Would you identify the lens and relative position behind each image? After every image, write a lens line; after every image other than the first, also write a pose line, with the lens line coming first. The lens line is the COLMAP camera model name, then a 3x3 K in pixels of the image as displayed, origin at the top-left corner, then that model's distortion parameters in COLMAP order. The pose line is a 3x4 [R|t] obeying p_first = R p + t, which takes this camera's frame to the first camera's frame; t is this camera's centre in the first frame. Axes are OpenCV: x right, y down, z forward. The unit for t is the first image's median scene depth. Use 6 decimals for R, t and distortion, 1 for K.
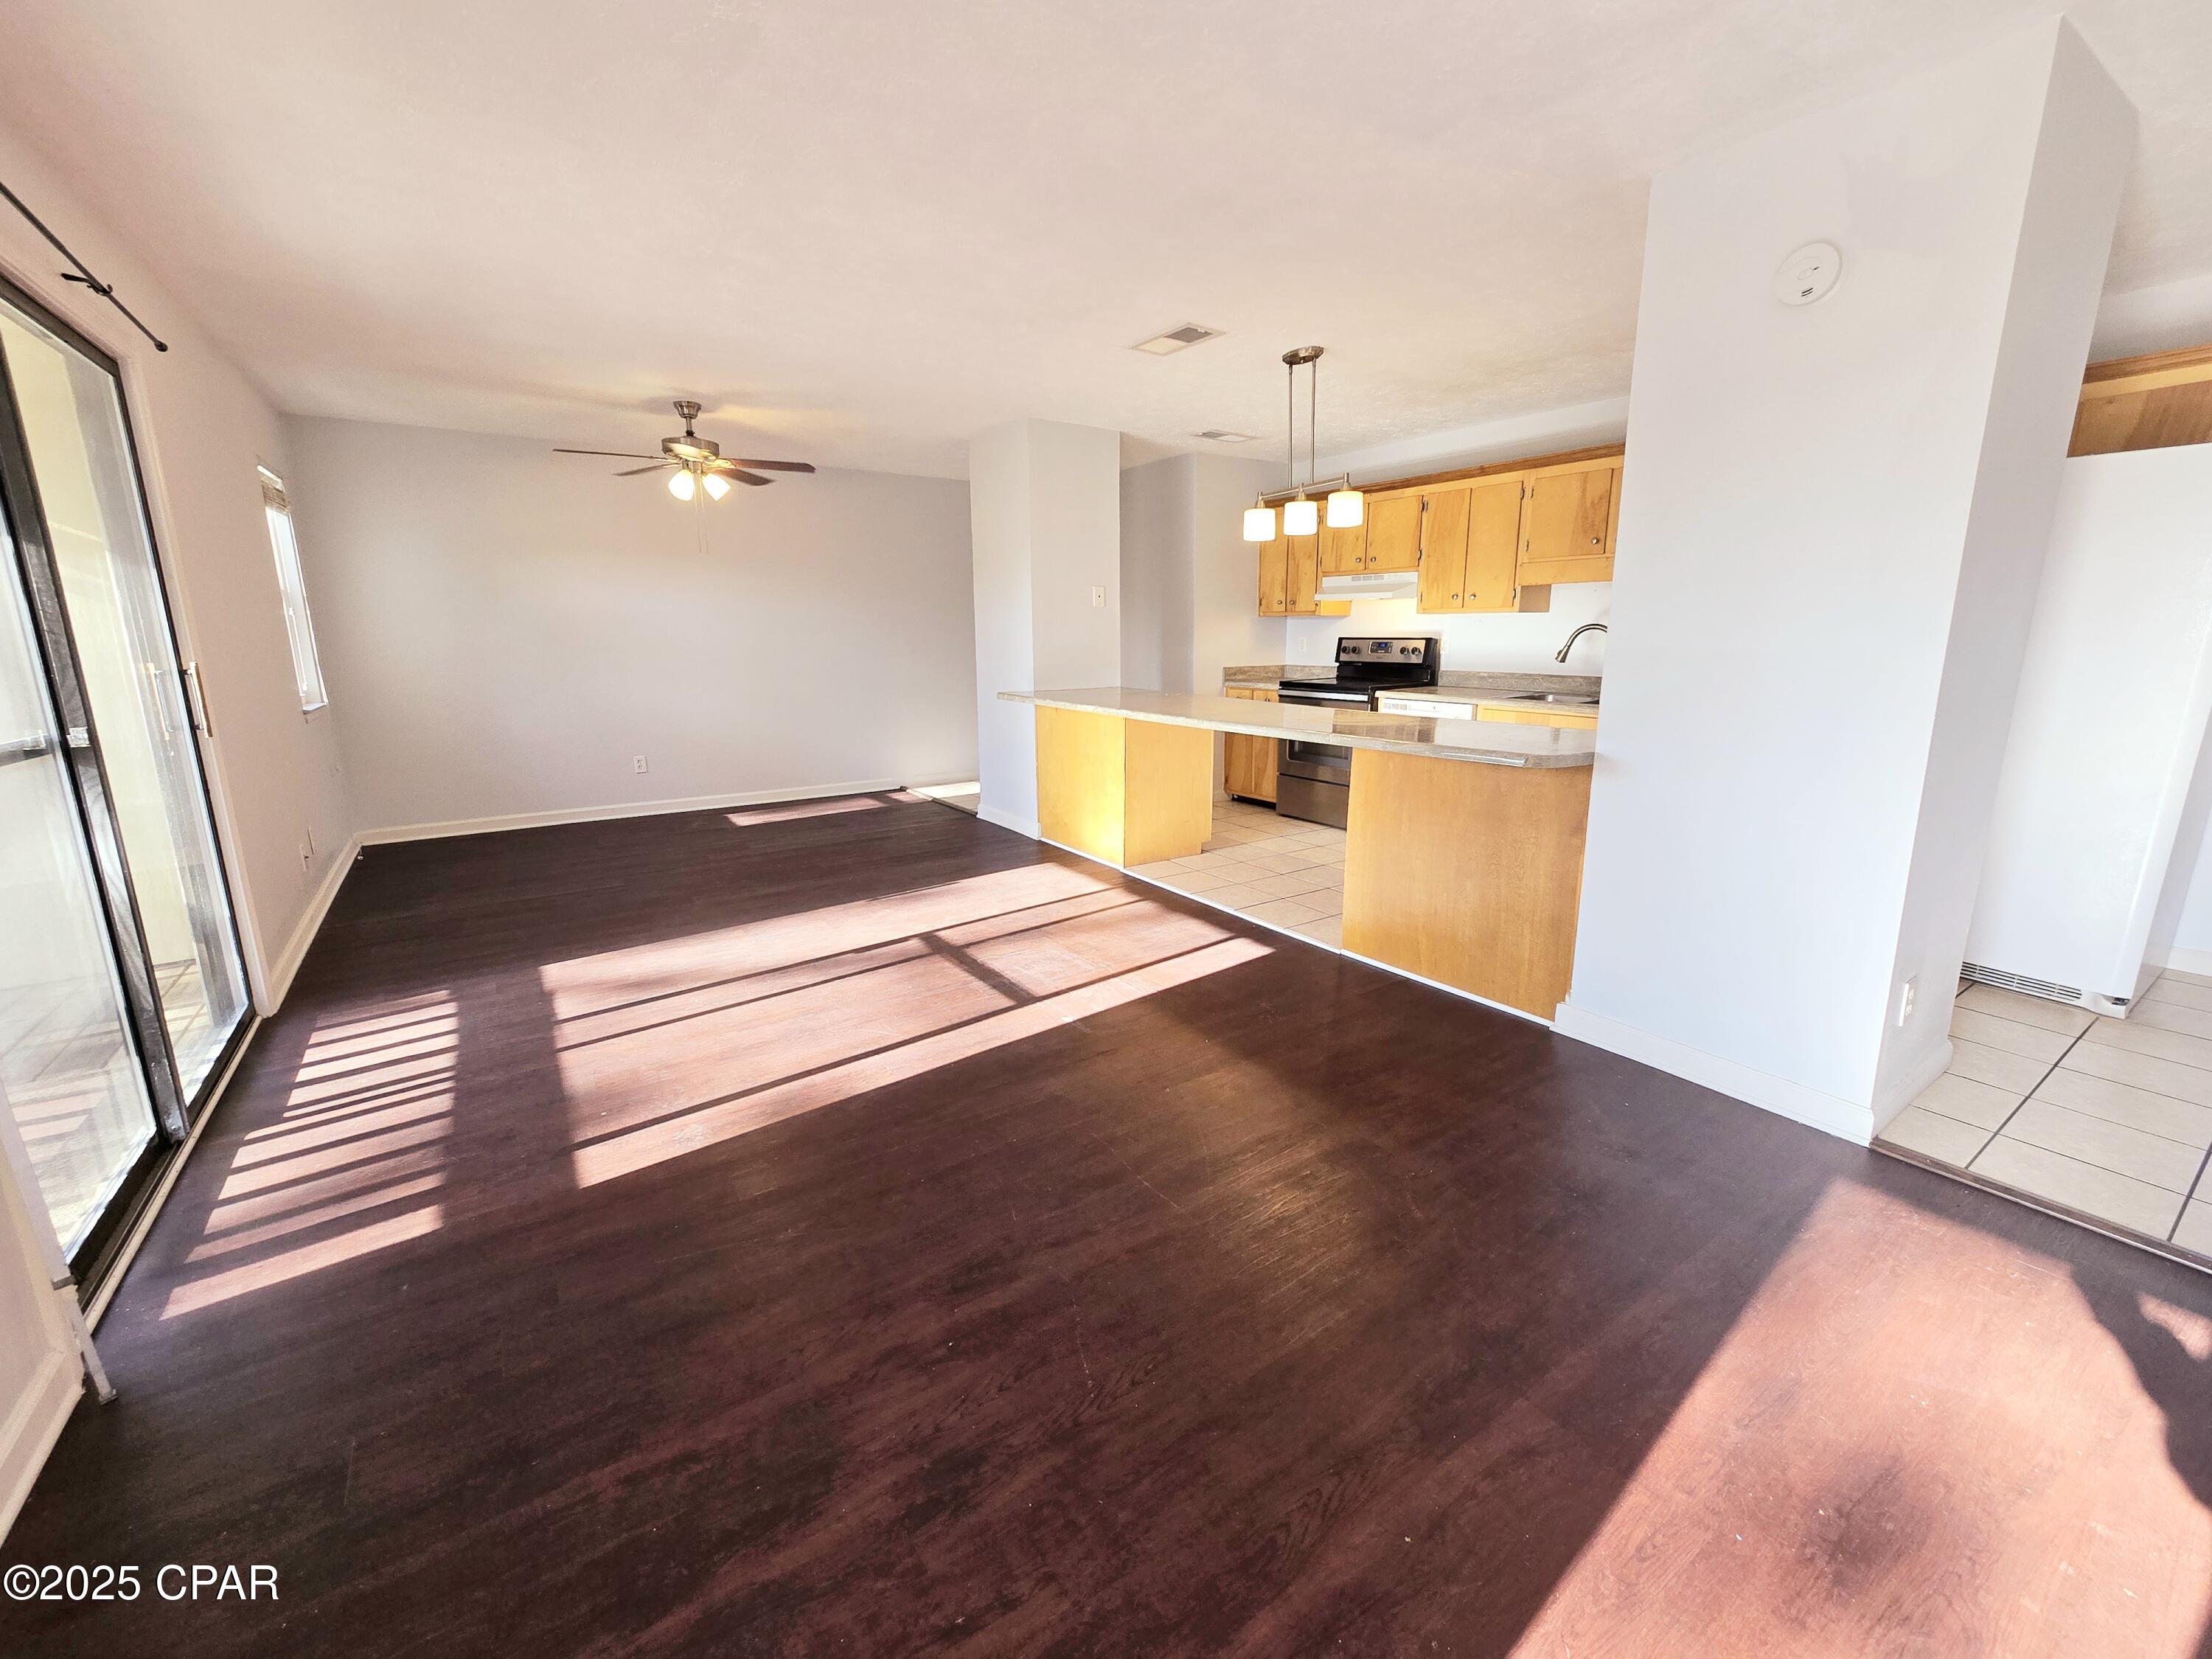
lens RADIAL K [[895.4, 0, 1115.8], [0, 895.4, 811.2], [0, 0, 1]] dist [0.002425, 0.000185]
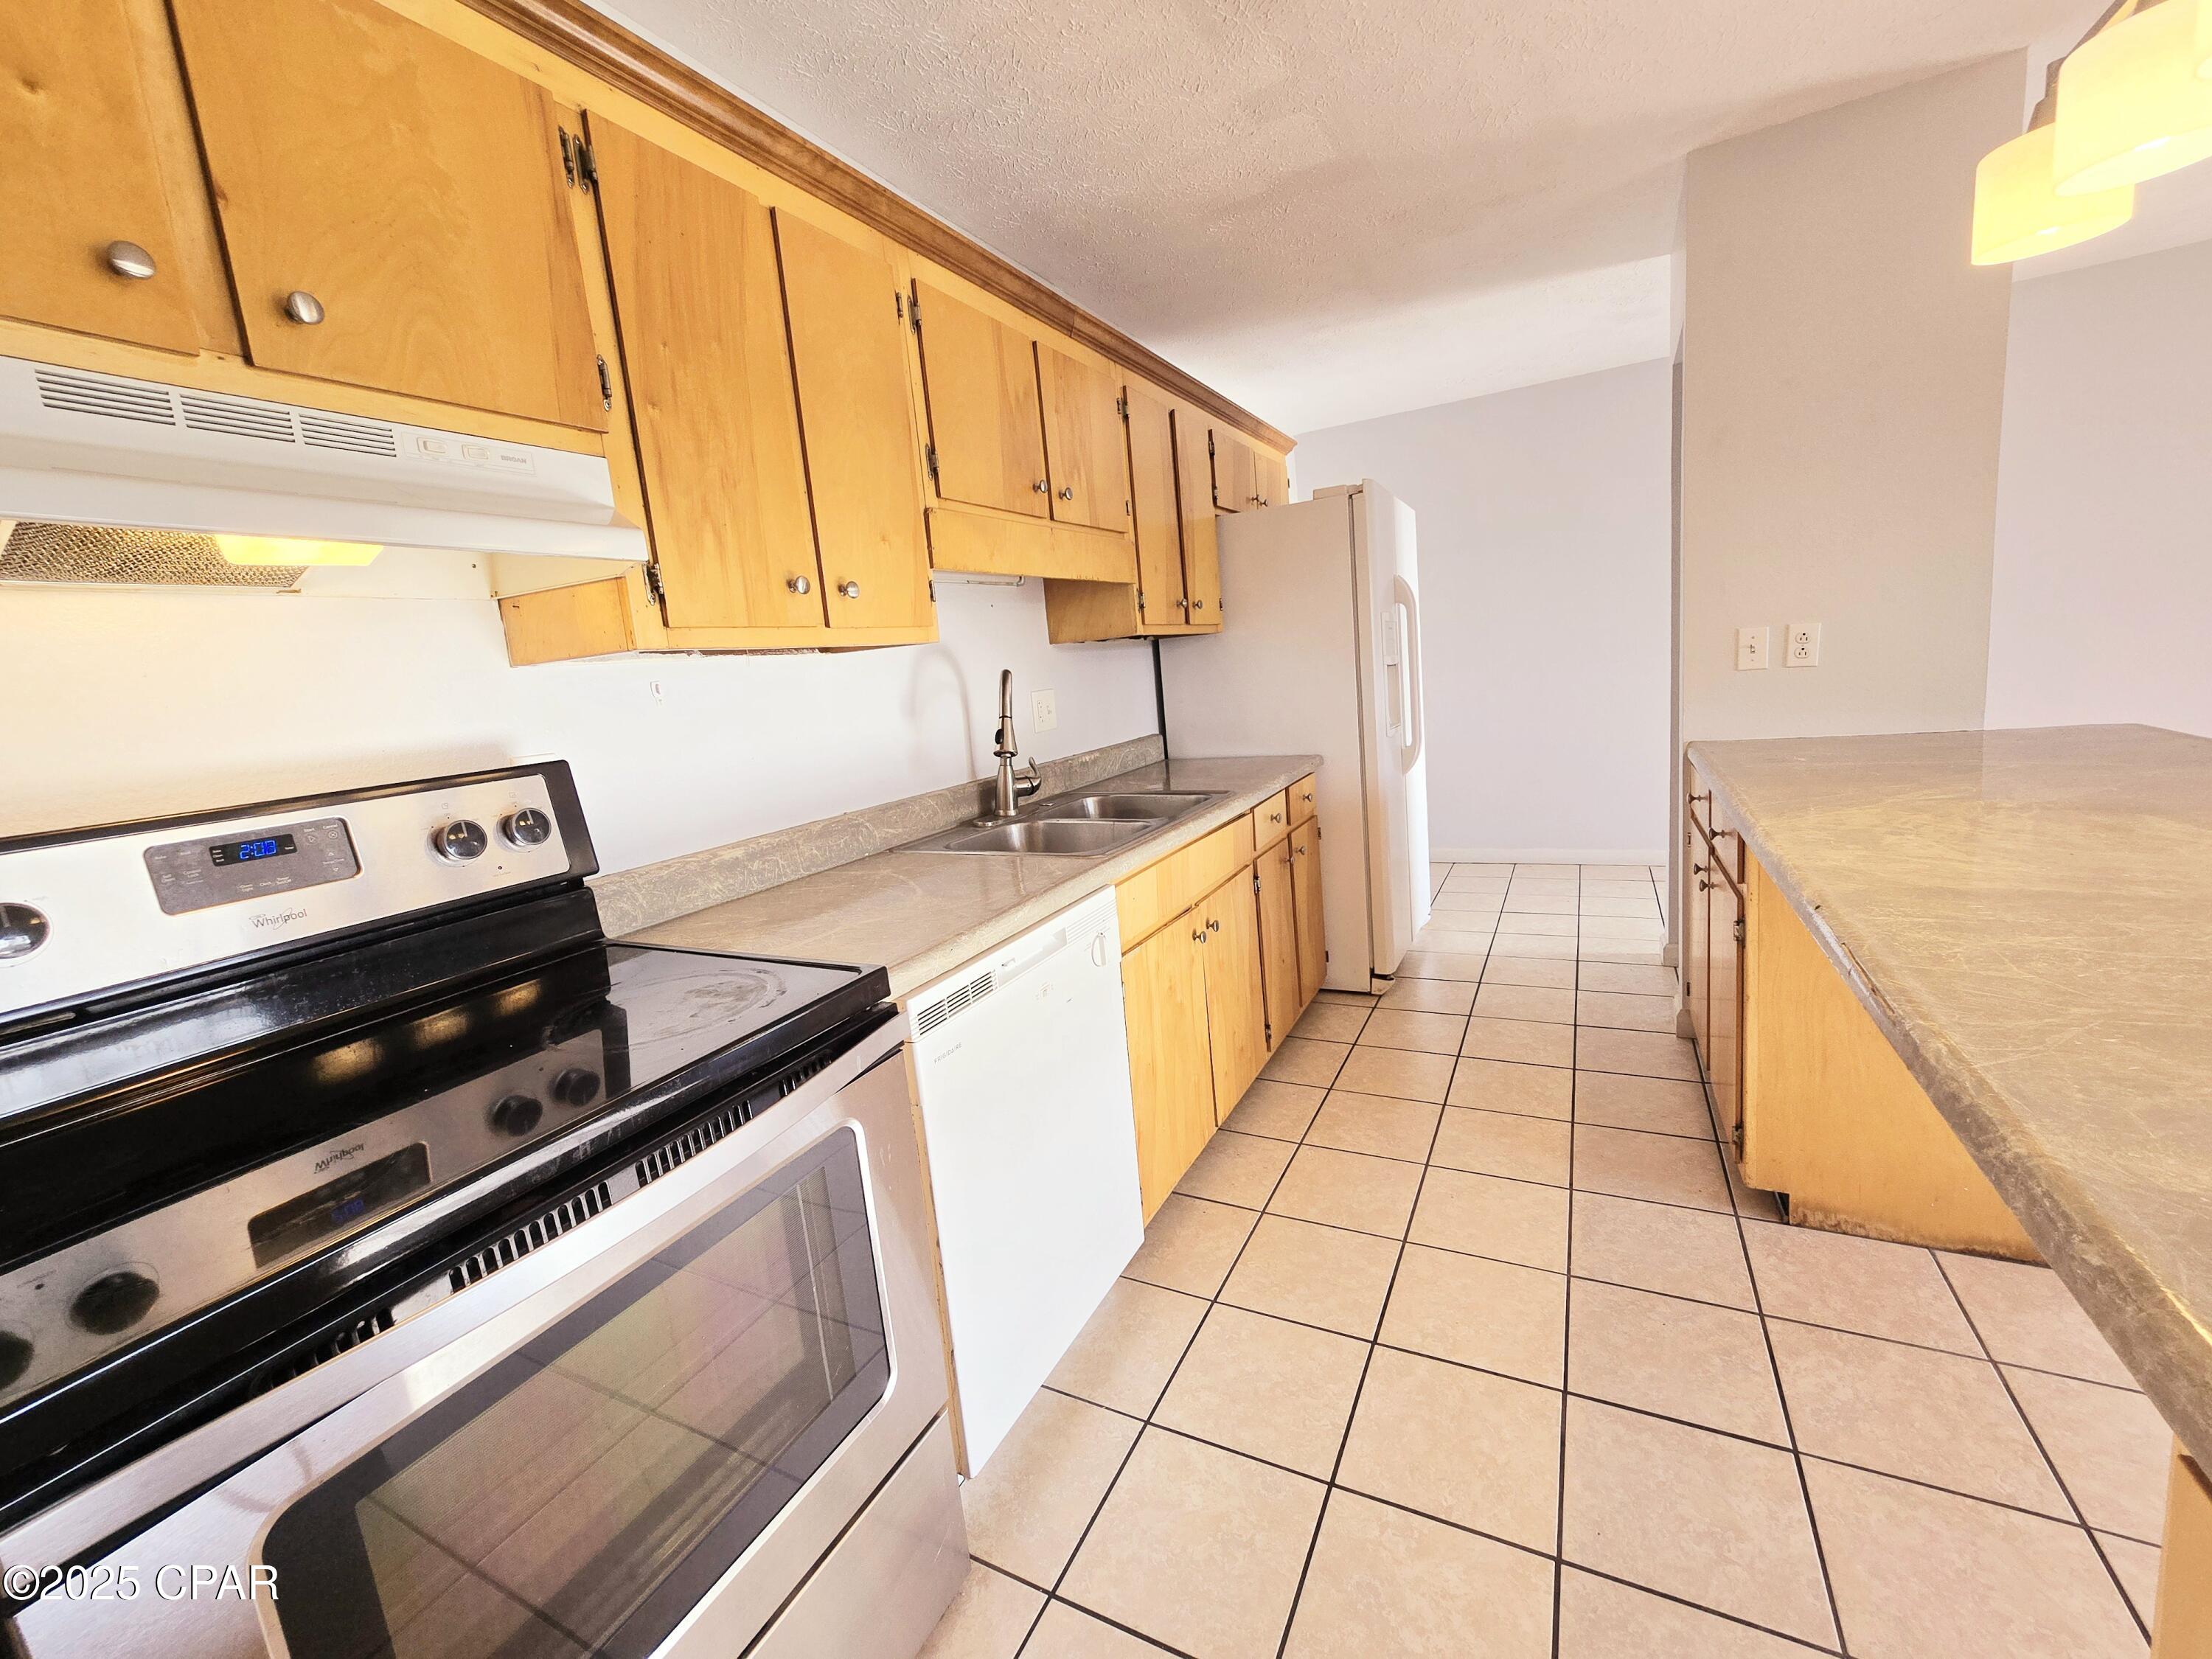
lens RADIAL K [[903.1, 0, 1107.8], [0, 903.1, 813.3], [0, 0, 1]] dist [-0.003088, -0.000367]
pose [[-0.461737, -0.093047, 0.882123, 0.084208], [0.273298, 0.931179, 0.241276, -0.220704], [-0.843864, 0.352489, -0.404530, 1.087603]]
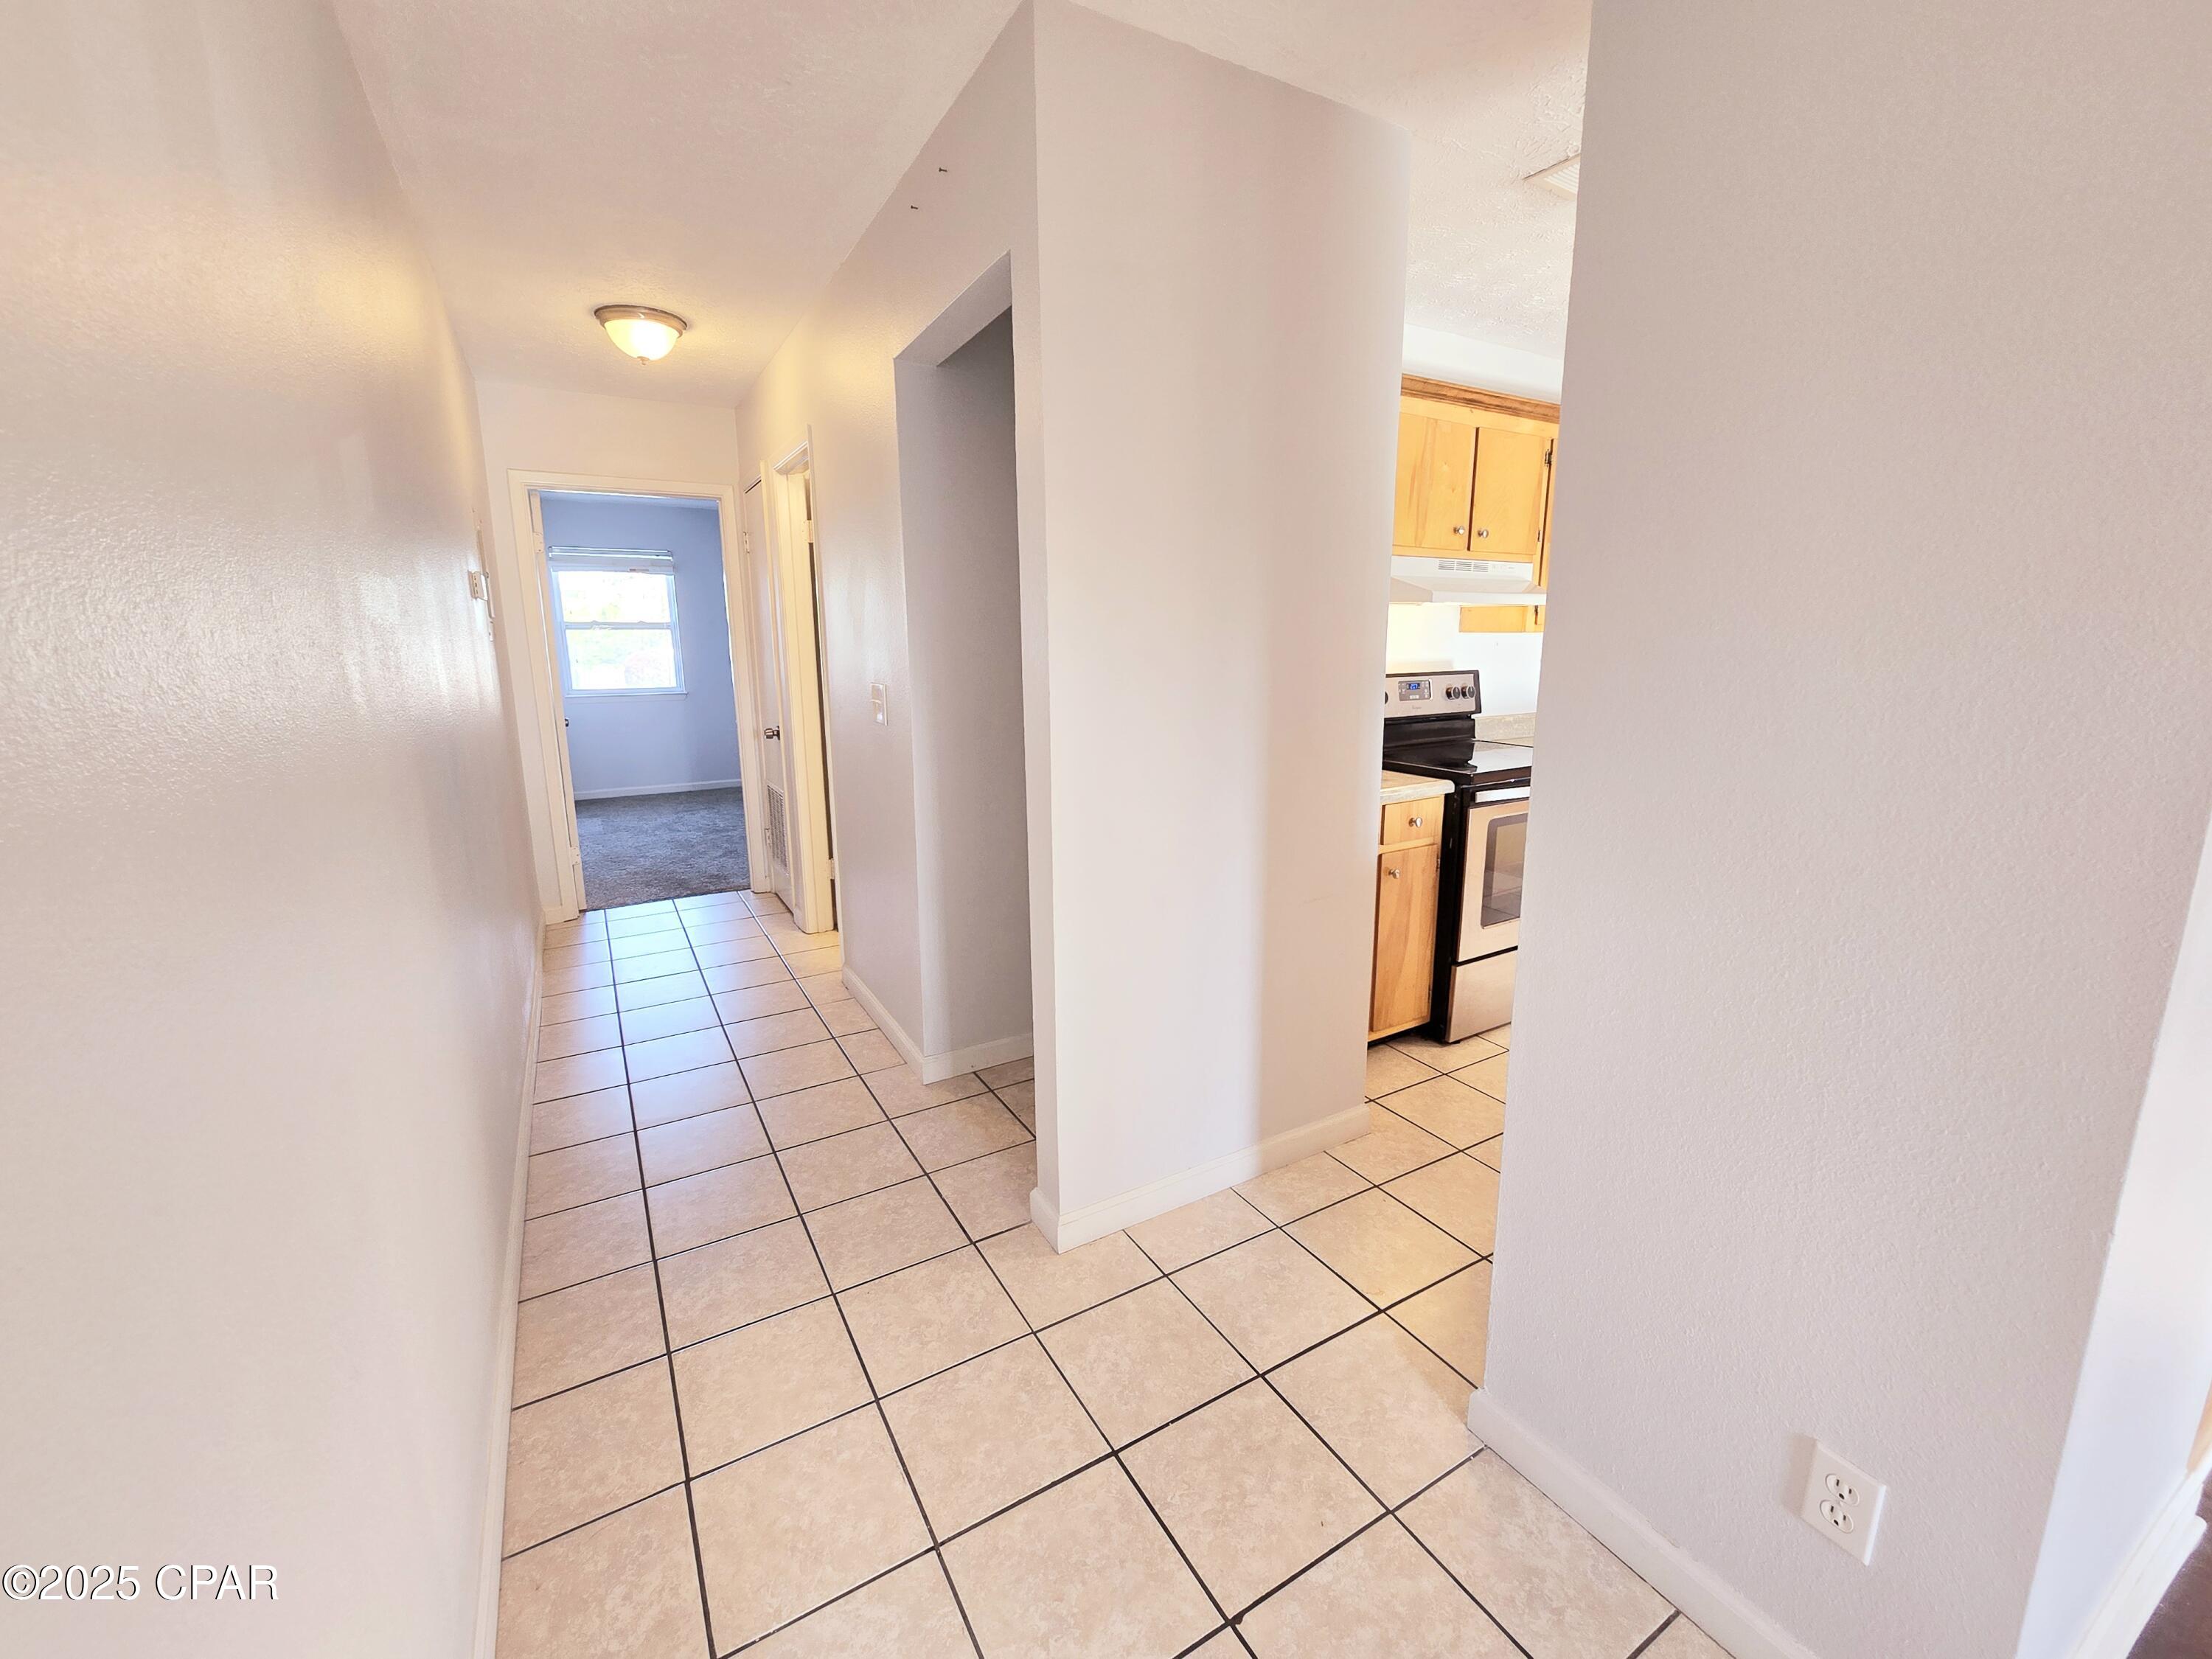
lens RADIAL K [[895.4, 0, 1115.8], [0, 895.4, 811.2], [0, 0, 1]] dist [0.002425, 0.000185]
pose [[0.076856, -0.183664, 0.979980, -0.337065], [0.206072, 0.964591, 0.164619, -0.282248], [-0.975514, 0.189294, 0.111983, 1.327912]]
